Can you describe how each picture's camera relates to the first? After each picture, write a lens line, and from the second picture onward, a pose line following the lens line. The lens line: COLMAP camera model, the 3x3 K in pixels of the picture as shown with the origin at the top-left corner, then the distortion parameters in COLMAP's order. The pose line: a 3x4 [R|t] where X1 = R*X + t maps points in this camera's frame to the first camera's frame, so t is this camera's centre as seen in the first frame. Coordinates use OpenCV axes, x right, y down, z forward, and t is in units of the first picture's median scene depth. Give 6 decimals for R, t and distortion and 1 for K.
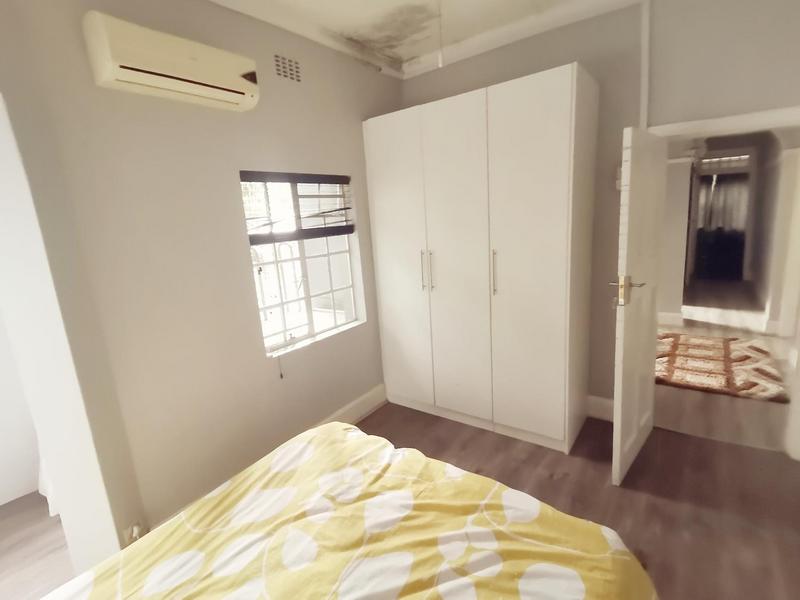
lens RADIAL K [[398.5, 0, 397.7], [0, 398.5, 296.9], [0, 0, 1]] dist [0.048436, -0.023123]
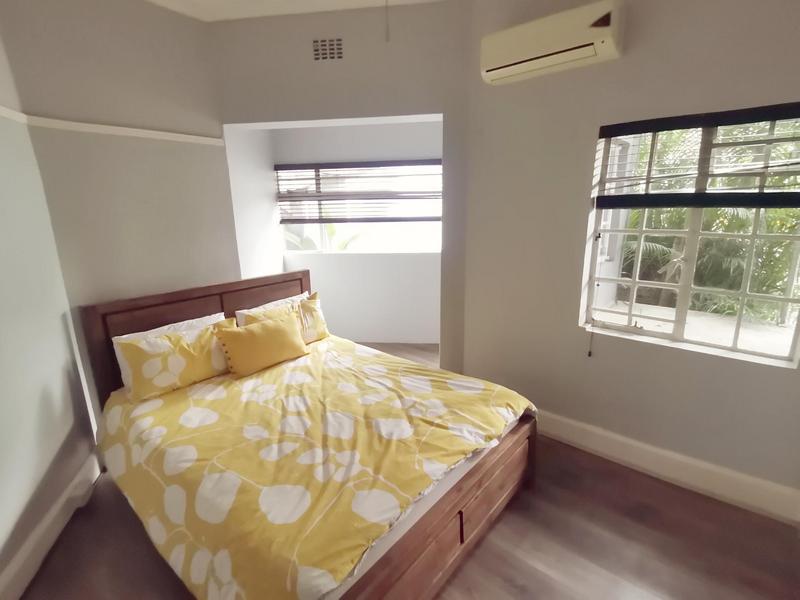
lens RADIAL K [[394.7, 0, 380.7], [0, 394.7, 298.4], [0, 0, 1]] dist [0.050385, -0.053204]
pose [[-0.120682, 0.311489, -0.942555, 0.912579], [-0.162580, 0.930472, 0.328313, -0.222076], [0.979287, 0.192862, -0.061649, 0.863674]]
